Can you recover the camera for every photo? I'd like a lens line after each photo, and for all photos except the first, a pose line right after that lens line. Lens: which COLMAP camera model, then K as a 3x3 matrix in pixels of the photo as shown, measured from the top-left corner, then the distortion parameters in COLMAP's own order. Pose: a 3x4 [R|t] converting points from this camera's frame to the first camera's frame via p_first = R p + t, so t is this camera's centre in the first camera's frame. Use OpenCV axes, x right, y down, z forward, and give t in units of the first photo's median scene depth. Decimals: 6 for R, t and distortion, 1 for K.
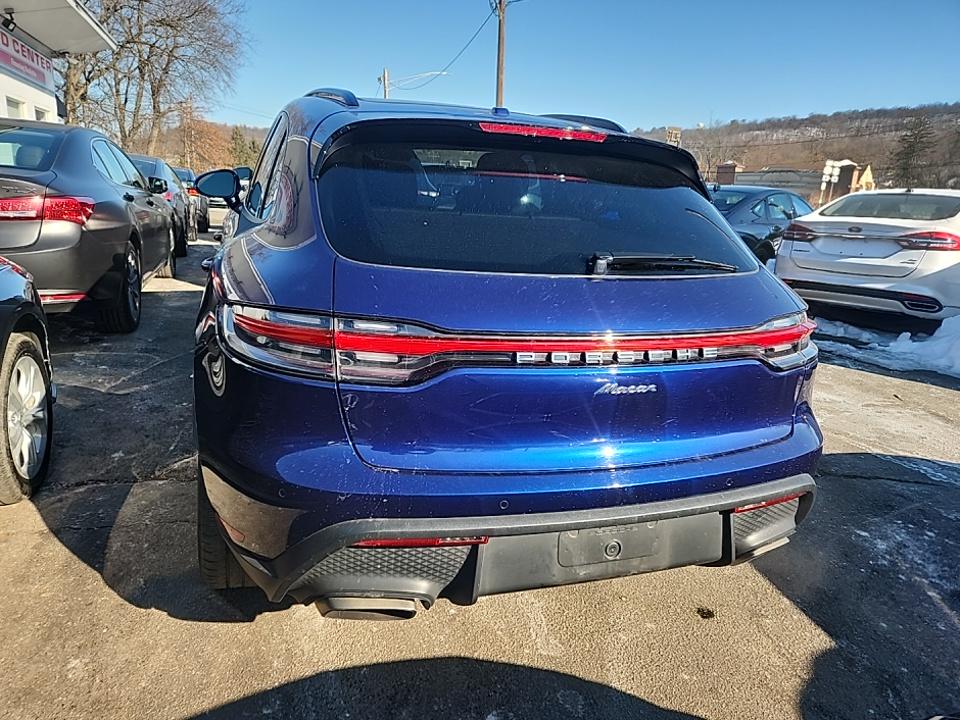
lens RADIAL K [[641.3, 0, 471.5], [0, 641.3, 364.6], [0, 0, 1]] dist [0.054526, -0.039201]
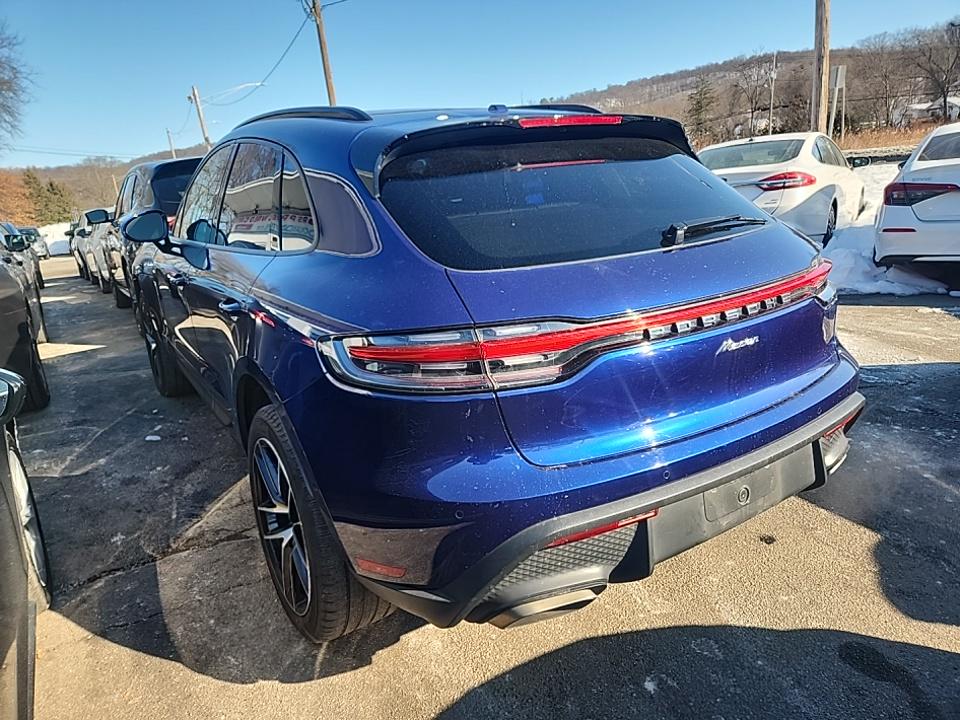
lens RADIAL K [[641.3, 0, 461.4], [0, 641.3, 363.3], [0, 0, 1]] dist [0.054526, -0.039201]
pose [[0.961299, -0.197459, 0.192130, -0.325472], [0.197576, 0.980108, 0.018748, -0.032892], [-0.192011, 0.019938, 0.981190, 0.027008]]
